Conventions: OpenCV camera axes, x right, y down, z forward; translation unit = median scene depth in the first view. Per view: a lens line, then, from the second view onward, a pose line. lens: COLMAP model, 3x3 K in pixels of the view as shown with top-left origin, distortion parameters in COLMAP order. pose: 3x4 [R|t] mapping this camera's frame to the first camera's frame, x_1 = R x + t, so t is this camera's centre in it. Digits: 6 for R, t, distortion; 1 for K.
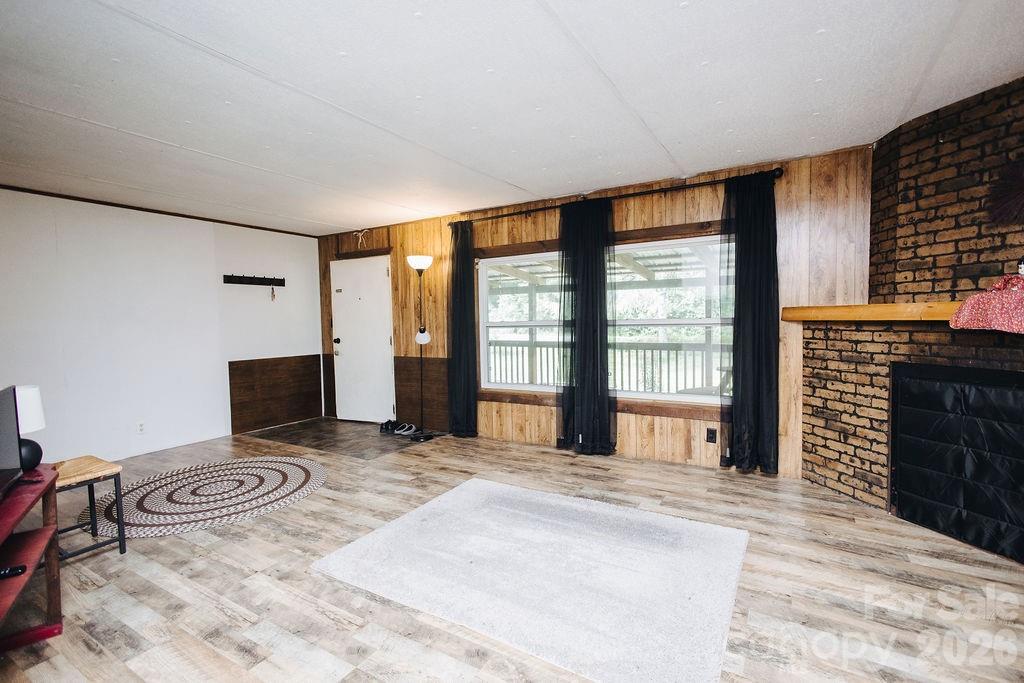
lens RADIAL K [[468.4, 0, 512.8], [0, 468.4, 340.7], [0, 0, 1]] dist [0.013252, -0.005265]
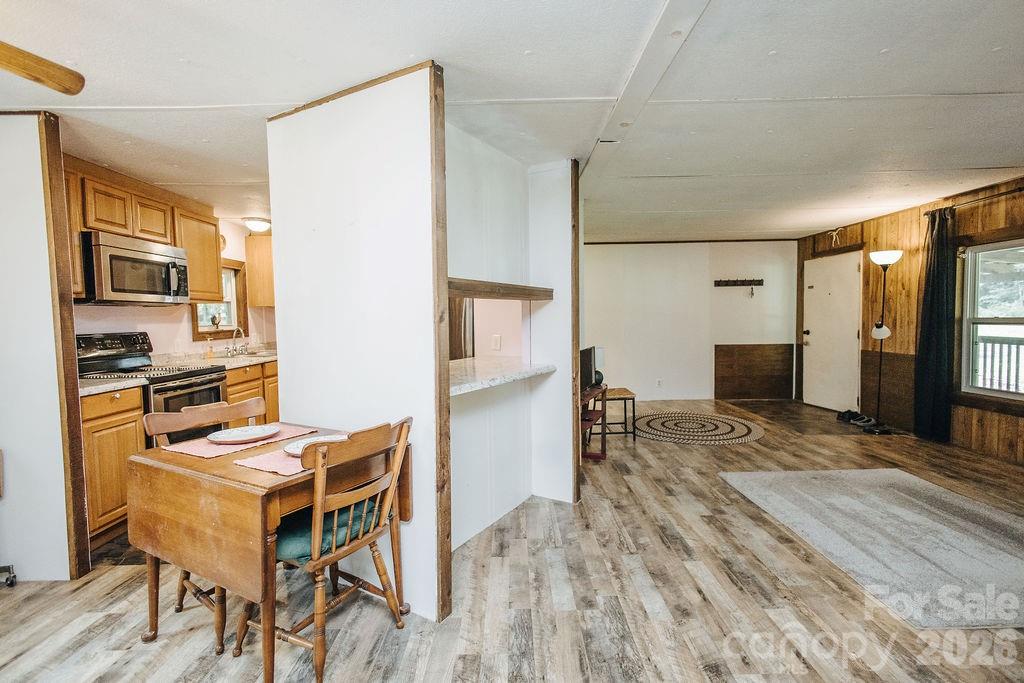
lens RADIAL K [[468.4, 0, 512.8], [0, 468.4, 340.7], [0, 0, 1]] dist [0.013252, -0.005265]
pose [[0.512348, 0.054343, -0.857057, 0.307131], [-0.032827, 0.998506, 0.043688, -0.008354], [0.858150, 0.005751, 0.513367, -0.229248]]
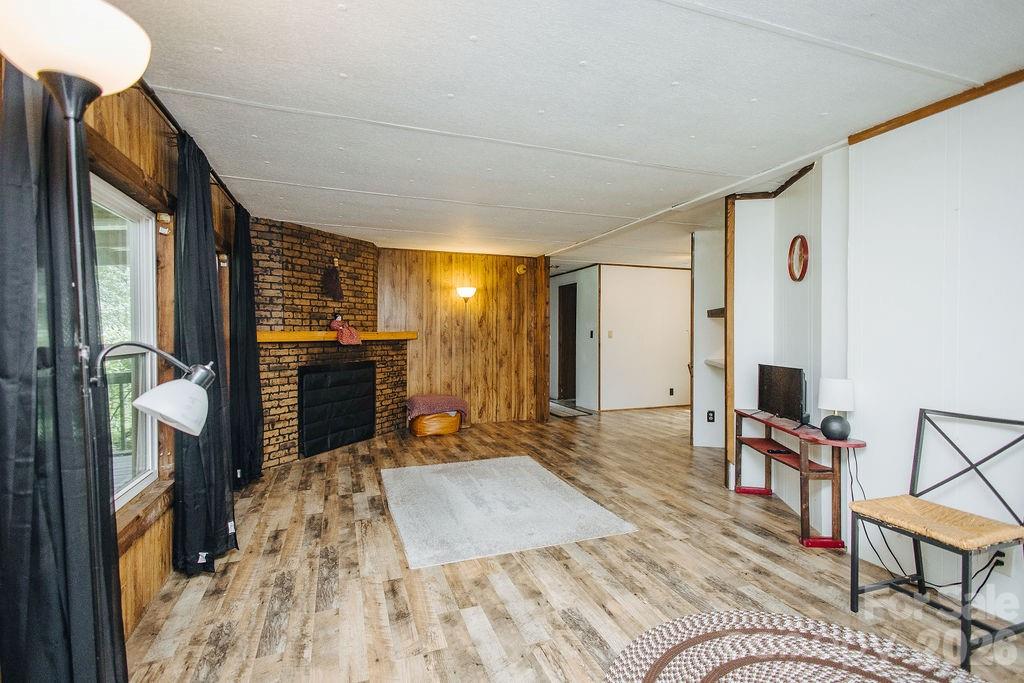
lens RADIAL K [[468.4, 0, 512.8], [0, 468.4, 340.7], [0, 0, 1]] dist [0.013252, -0.005265]
pose [[-0.781074, 0.013106, 0.624301, -0.534444], [0.048742, 0.998009, 0.040030, -0.049383], [-0.622533, 0.061696, -0.780158, 1.202195]]
